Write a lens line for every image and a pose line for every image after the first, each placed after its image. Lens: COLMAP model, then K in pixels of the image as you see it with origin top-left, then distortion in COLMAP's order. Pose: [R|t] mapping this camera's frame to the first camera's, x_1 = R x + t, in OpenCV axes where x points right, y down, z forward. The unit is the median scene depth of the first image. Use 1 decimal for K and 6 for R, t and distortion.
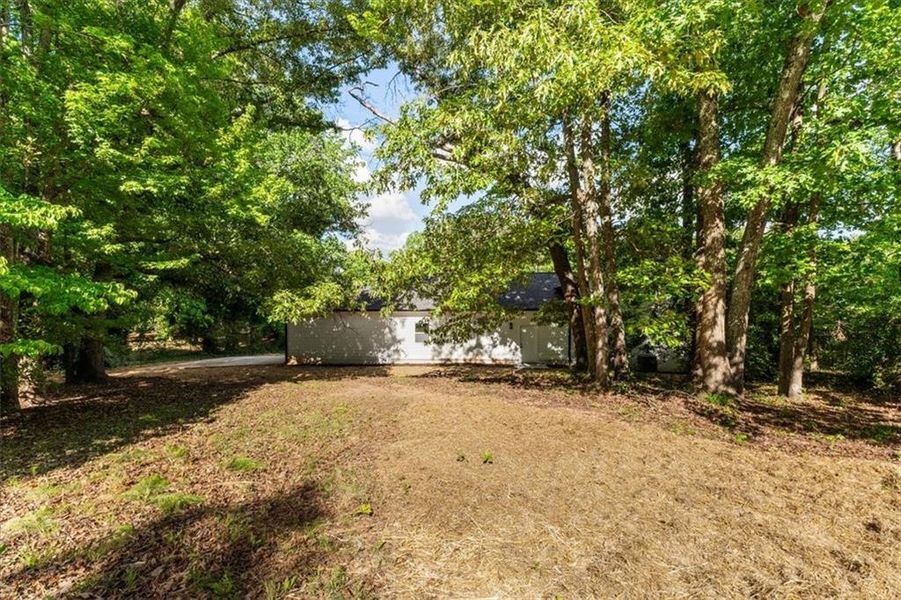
lens RADIAL K [[385.1, 0, 461.5], [0, 385.1, 293.7], [0, 0, 1]] dist [0.001466, 0.000159]
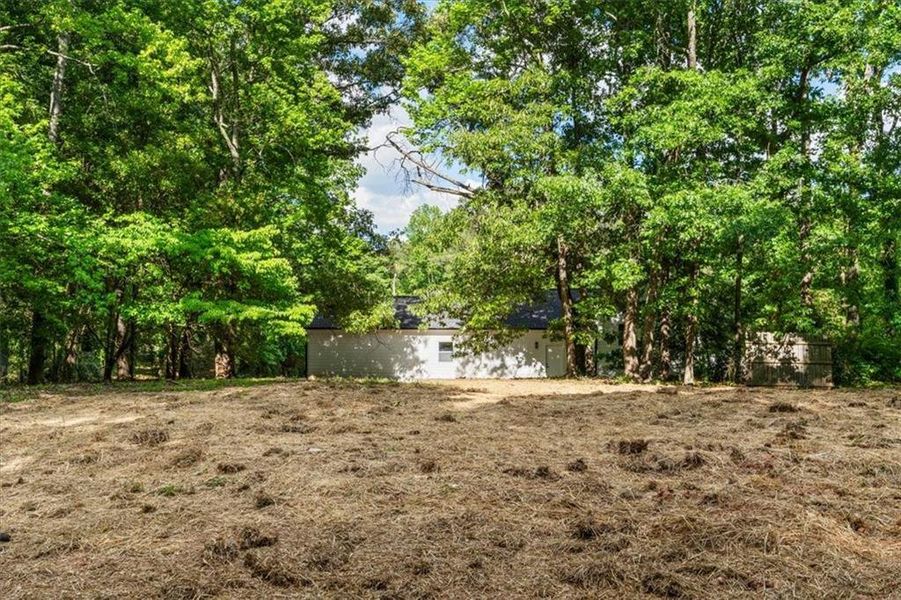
lens RADIAL K [[711.8, 0, 450.5], [0, 711.8, 300.0], [0, 0, 1]] dist [0.002766, 0.001468]
pose [[0.997555, 0.007133, -0.069518, 0.040514], [-0.007420, 0.999965, -0.003865, -0.028129], [0.069488, 0.004372, 0.997573, -0.938561]]
